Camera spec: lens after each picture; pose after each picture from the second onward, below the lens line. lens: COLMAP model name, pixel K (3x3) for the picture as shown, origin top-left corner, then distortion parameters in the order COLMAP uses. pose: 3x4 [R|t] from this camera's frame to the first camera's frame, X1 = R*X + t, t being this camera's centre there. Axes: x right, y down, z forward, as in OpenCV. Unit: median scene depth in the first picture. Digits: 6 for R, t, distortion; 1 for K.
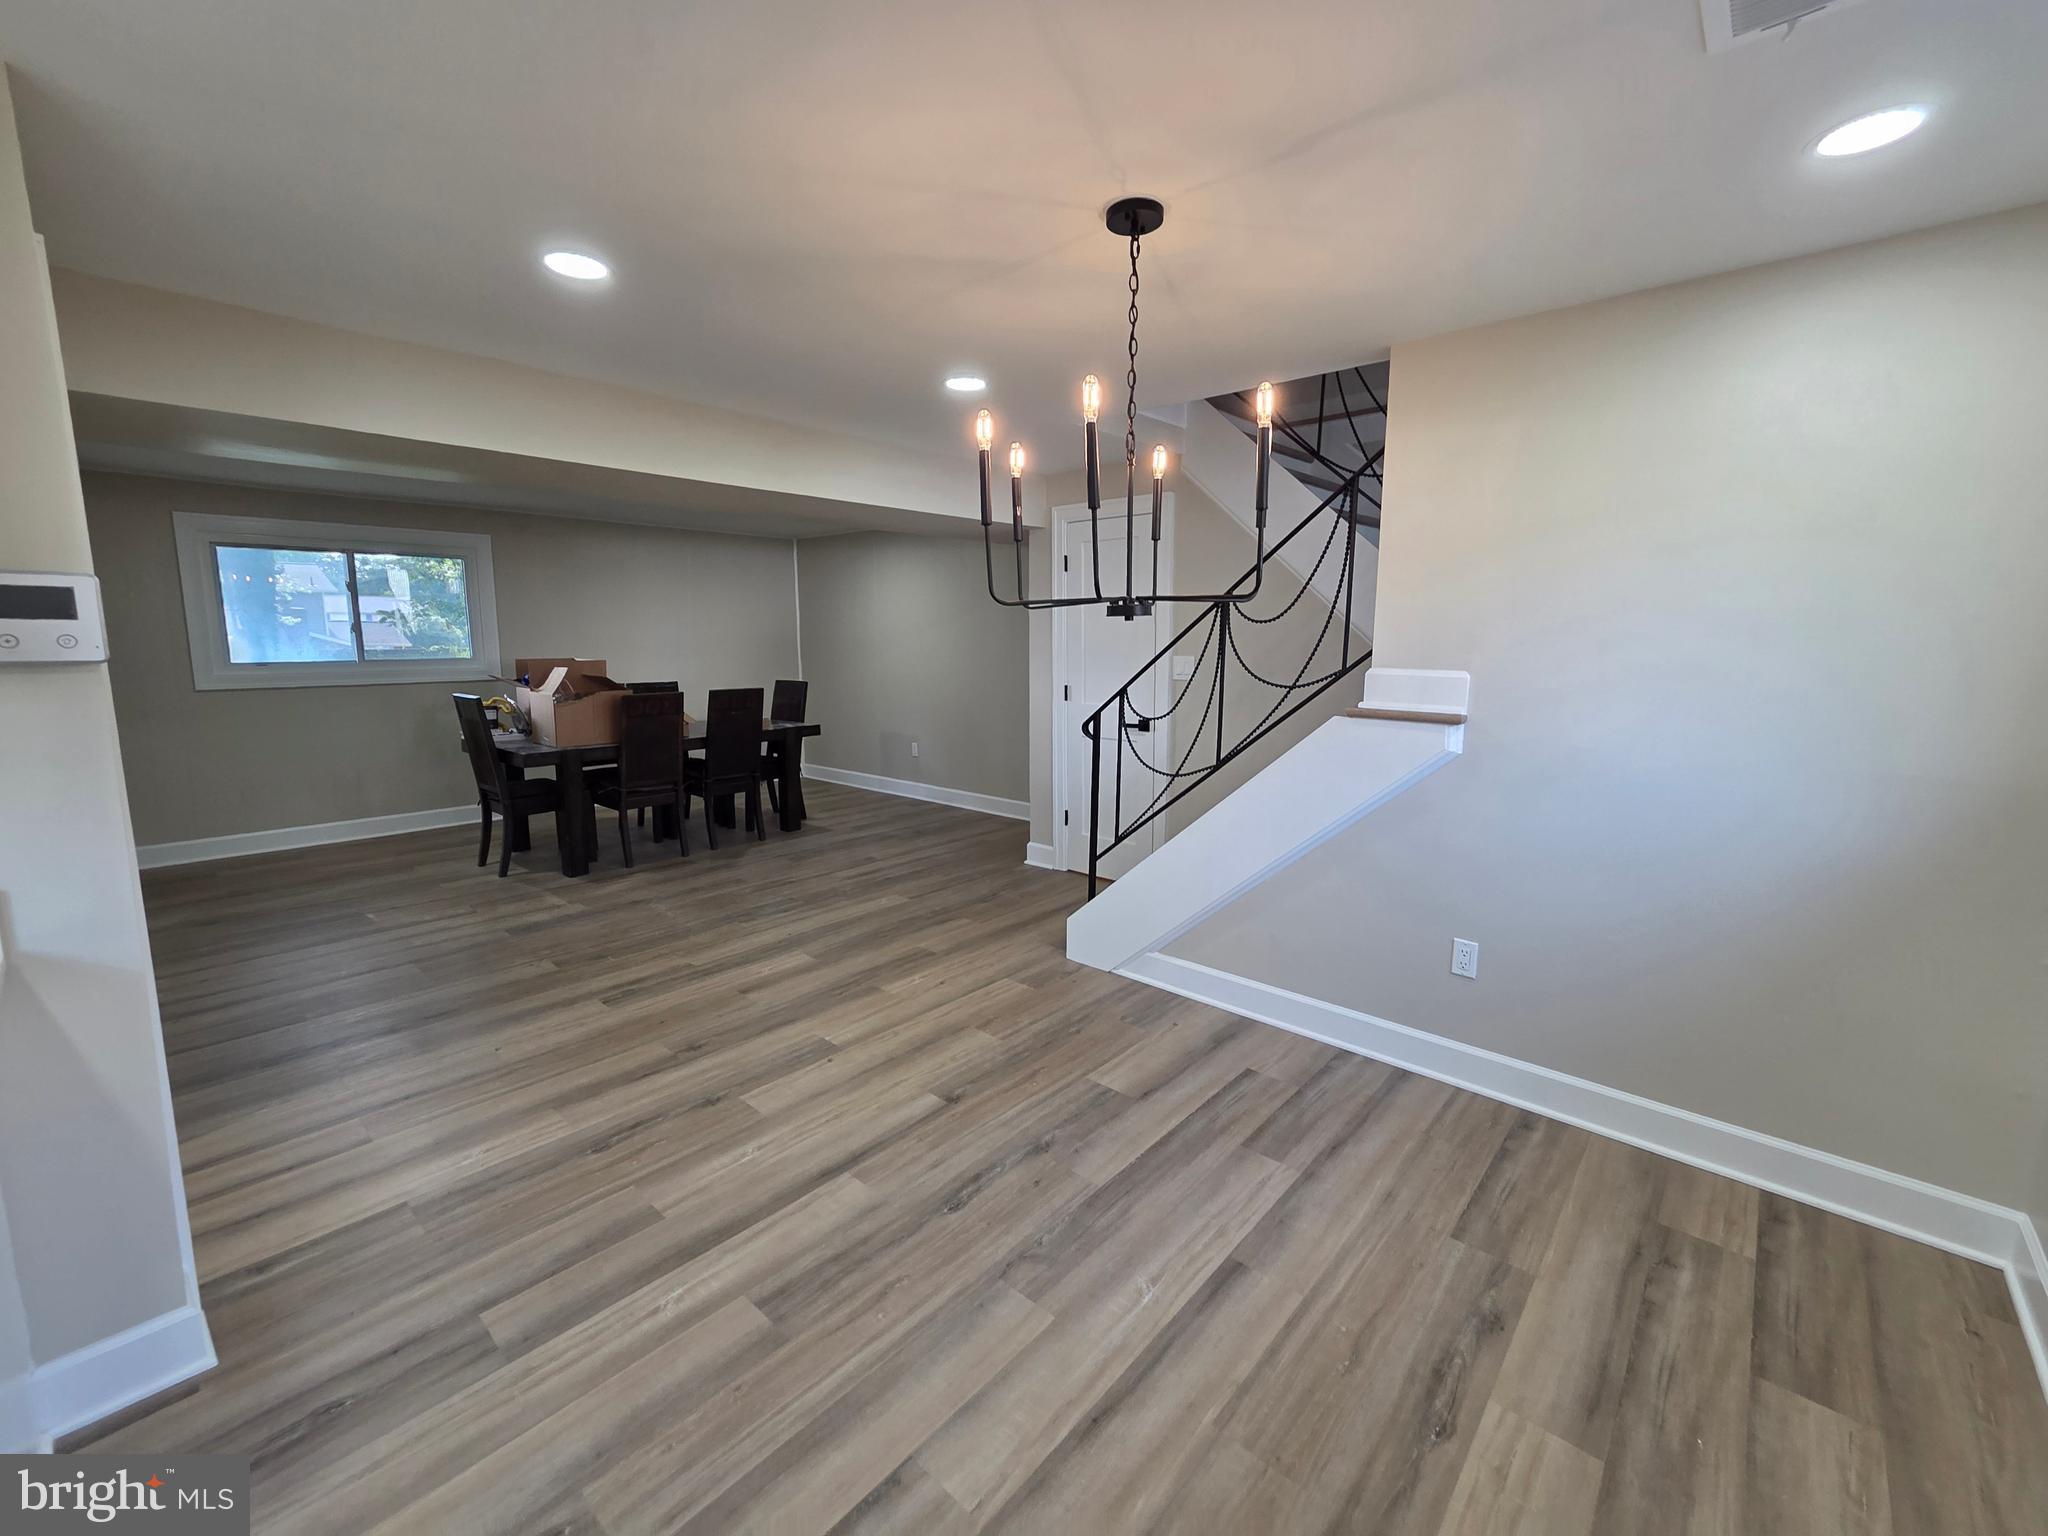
lens RADIAL K [[842.9, 0, 1025.1], [0, 842.9, 746.5], [0, 0, 1]] dist [0.004078, -0.000001]
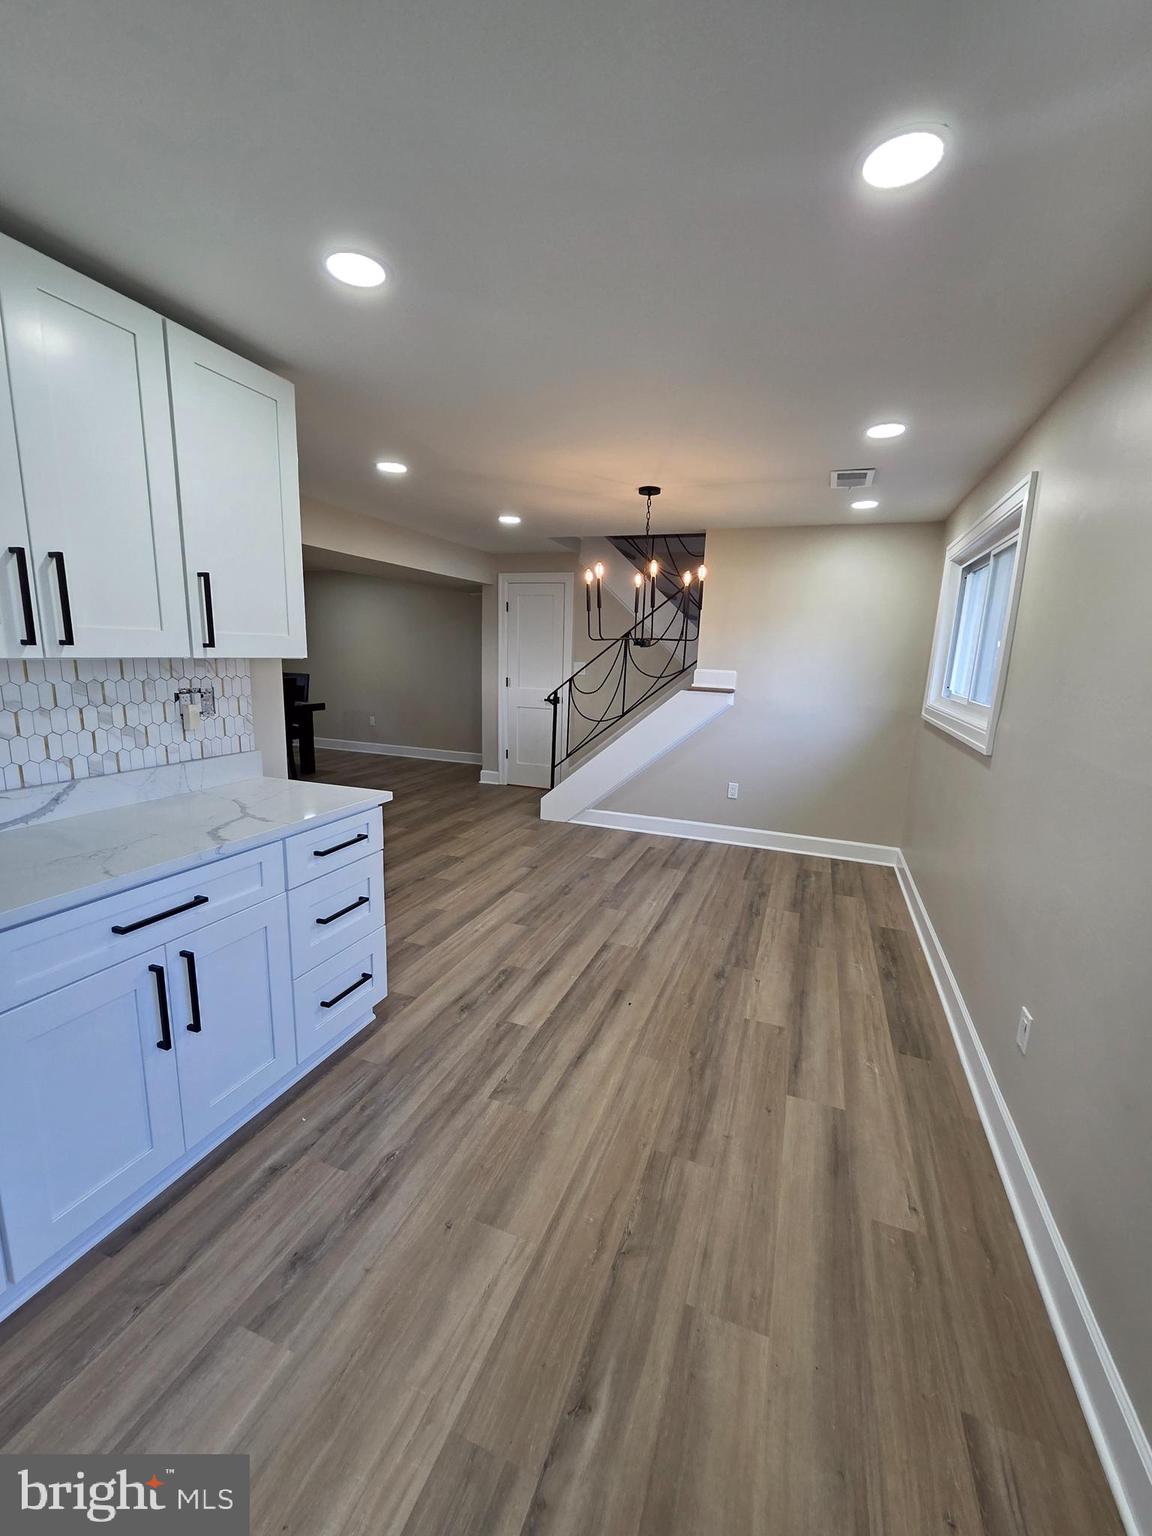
lens RADIAL K [[630.8, 0, 582.1], [0, 630.8, 771.0], [0, 0, 1]] dist [0.002140, 0.000351]
pose [[0.929999, -0.040957, 0.365273, -0.469682], [0.017714, 0.997612, 0.066757, 0.057541], [-0.367135, -0.055614, 0.928504, -0.450002]]
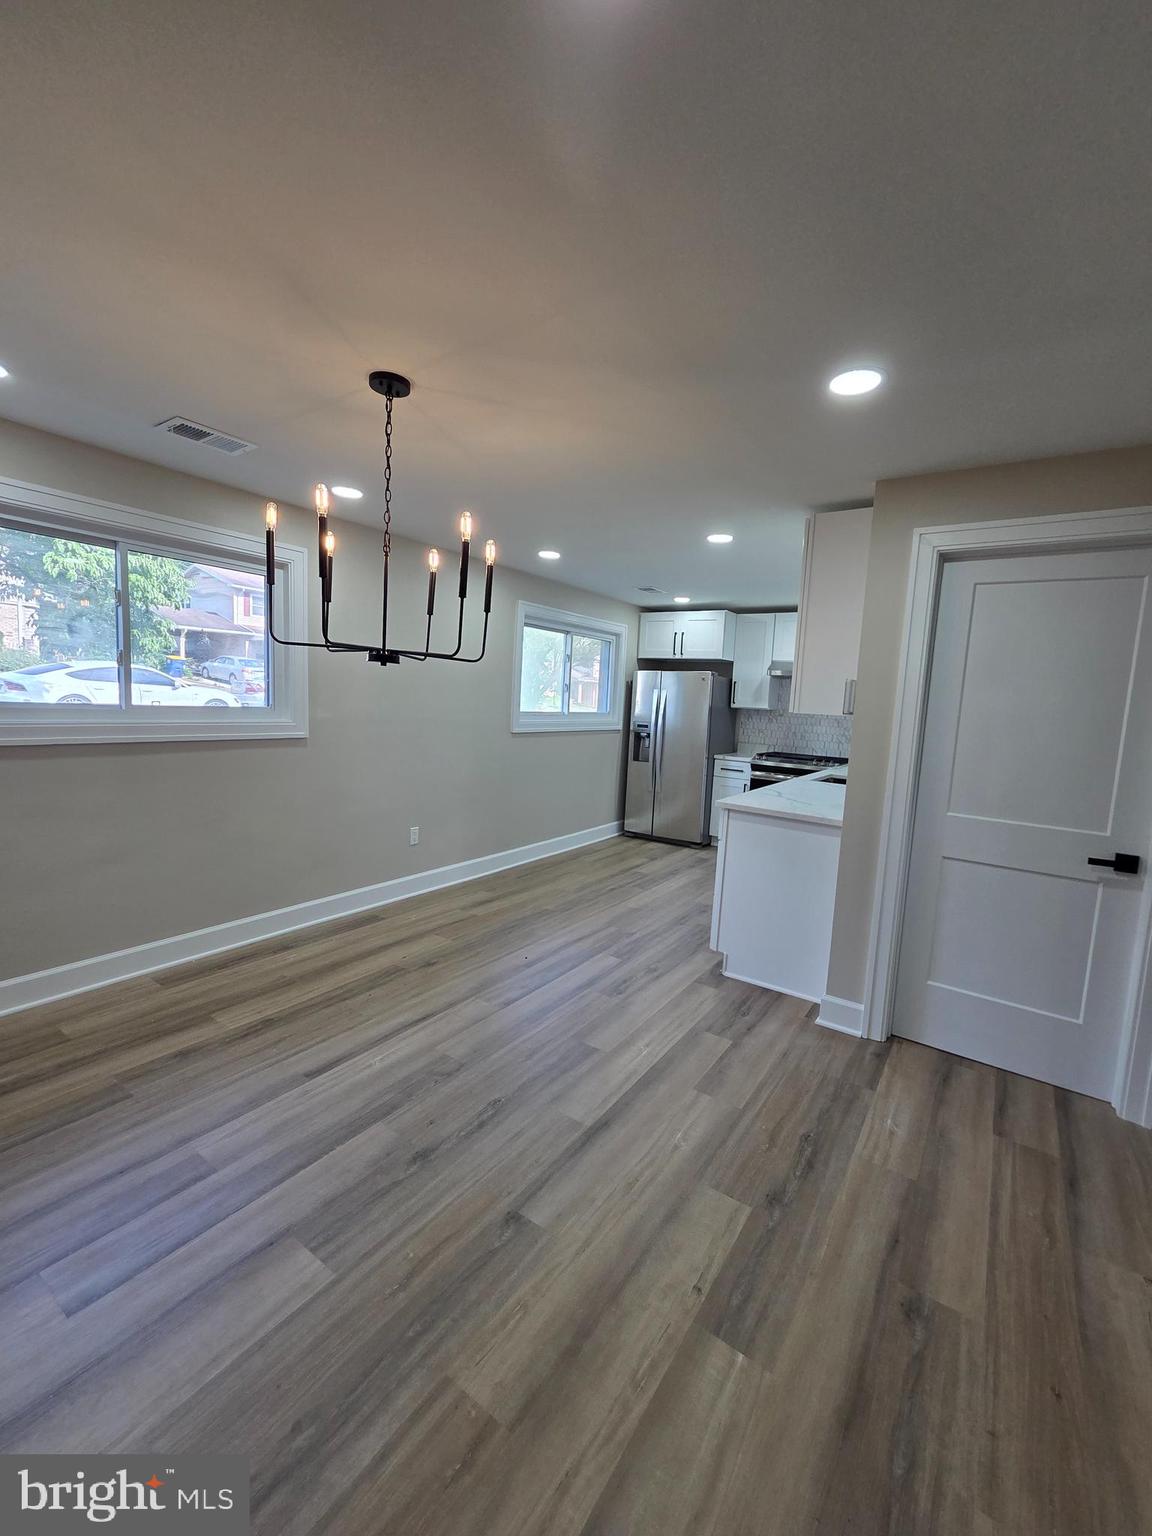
lens RADIAL K [[629.1, 0, 583.2], [0, 629.1, 765.8], [0, 0, 1]] dist [0.002649, -0.000088]
pose [[-0.989713, -0.039569, -0.137488, -0.042536], [-0.072009, 0.968166, 0.239726, -0.162786], [0.123625, 0.247160, -0.961056, 1.292913]]
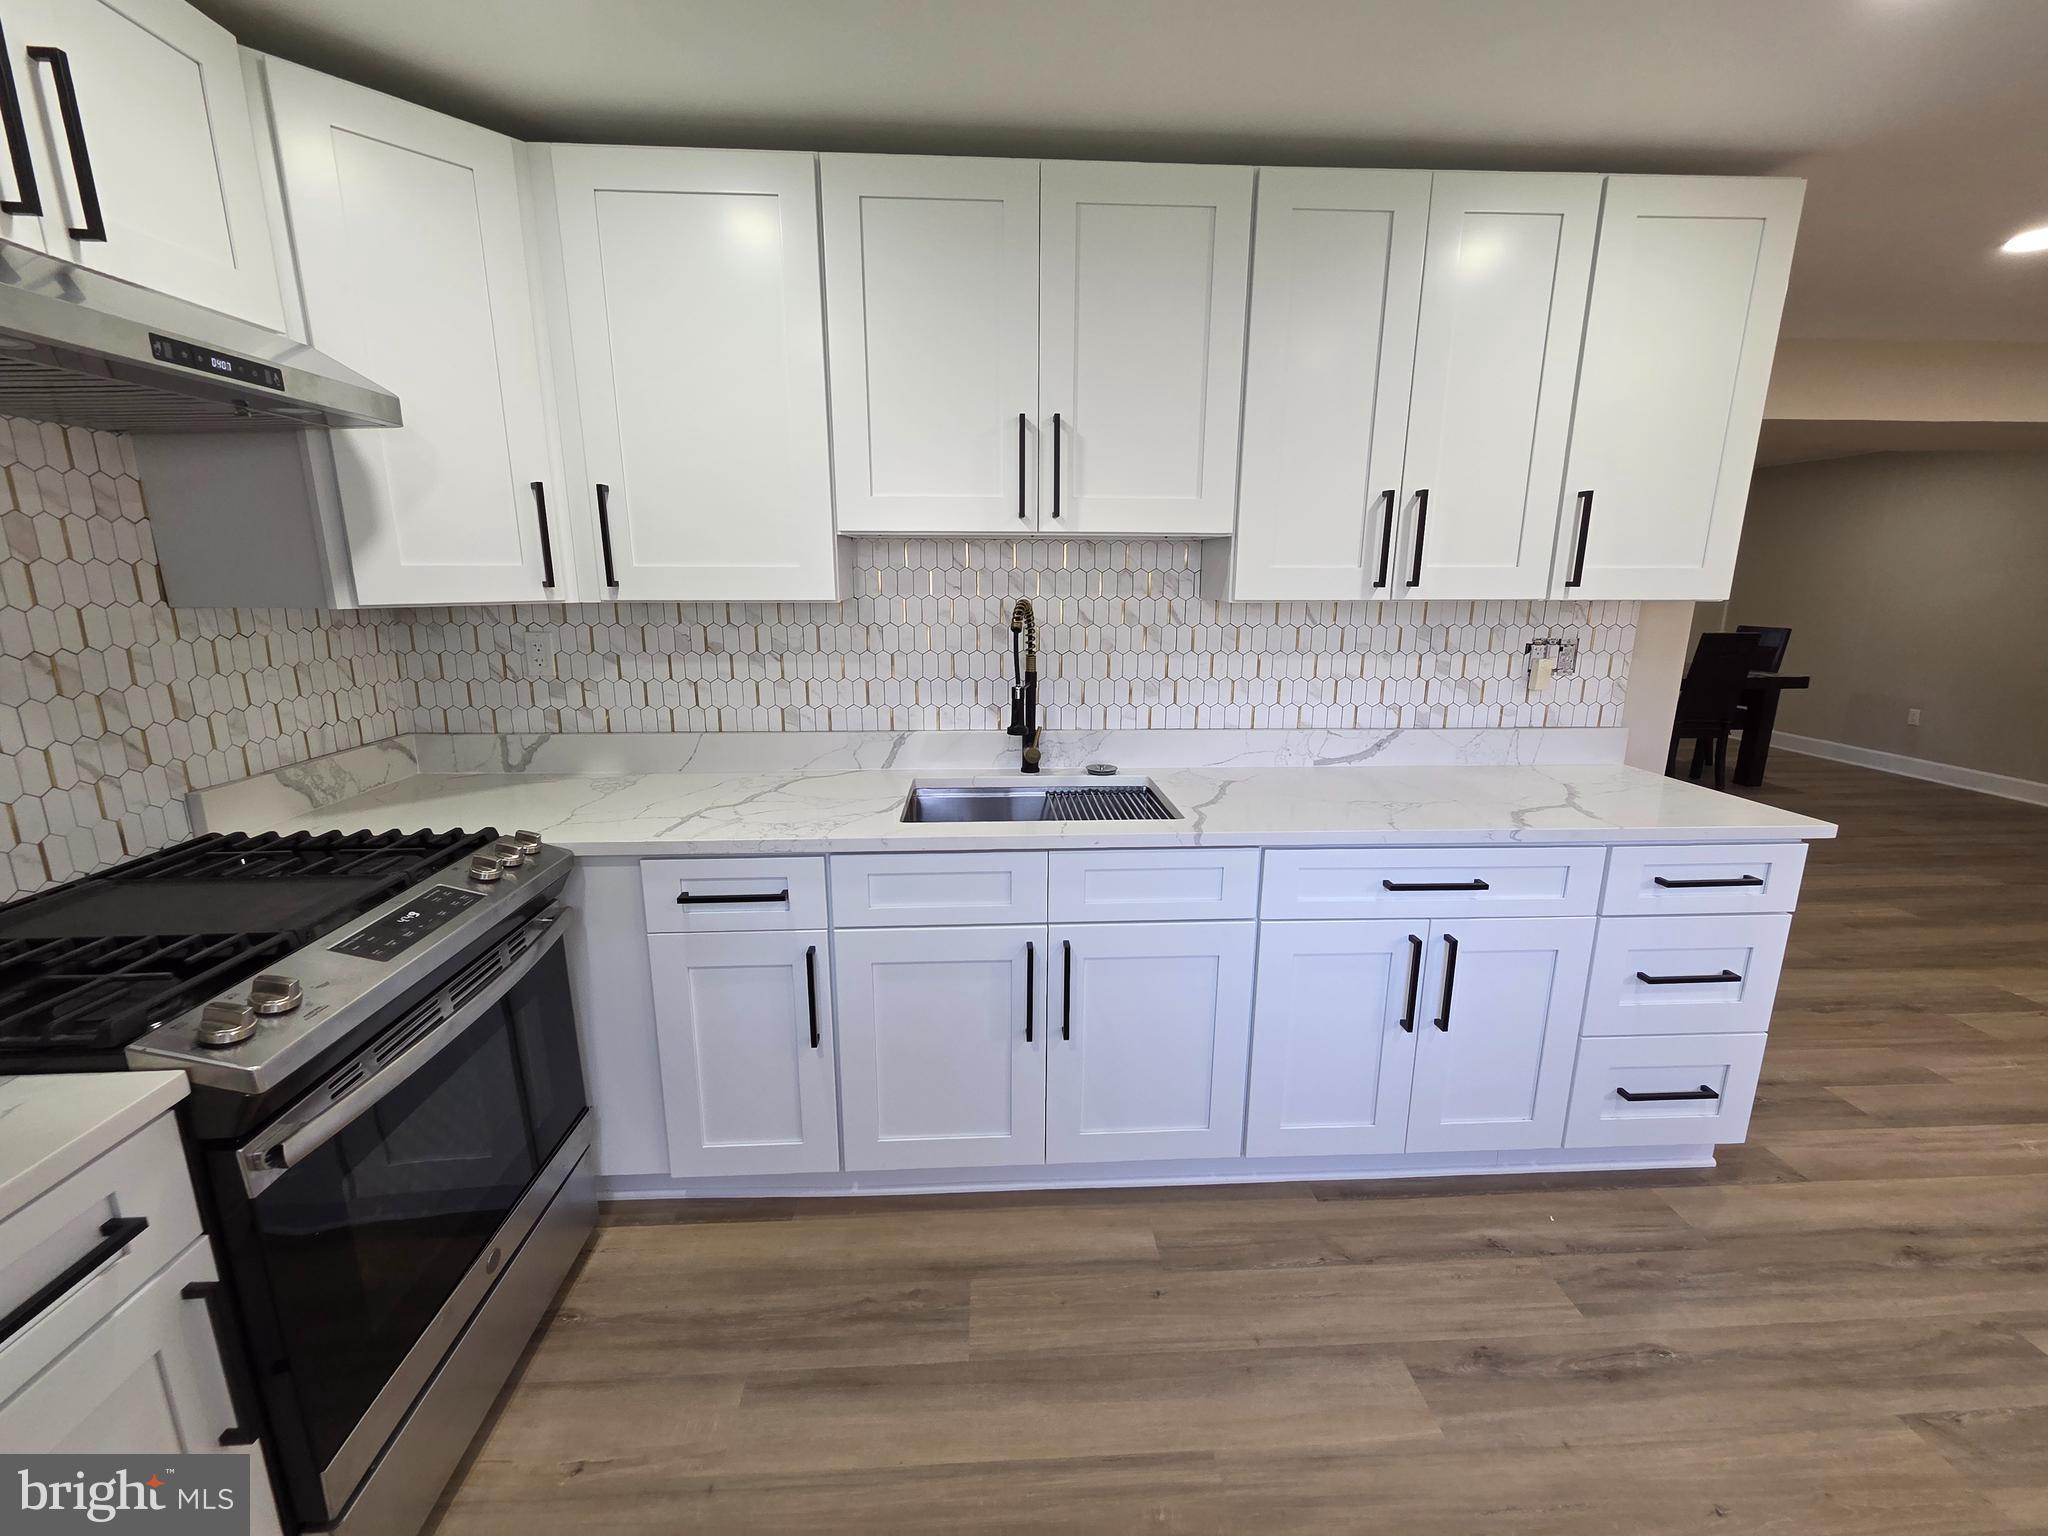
lens RADIAL K [[838.9, 0, 1023.3], [0, 838.9, 758.1], [0, 0, 1]] dist [0.002649, -0.000088]
pose [[0.707060, 0.152660, -0.690478, -0.410270], [-0.095182, 0.988080, 0.120990, 0.064434], [0.700718, -0.019826, 0.713163, -0.497390]]
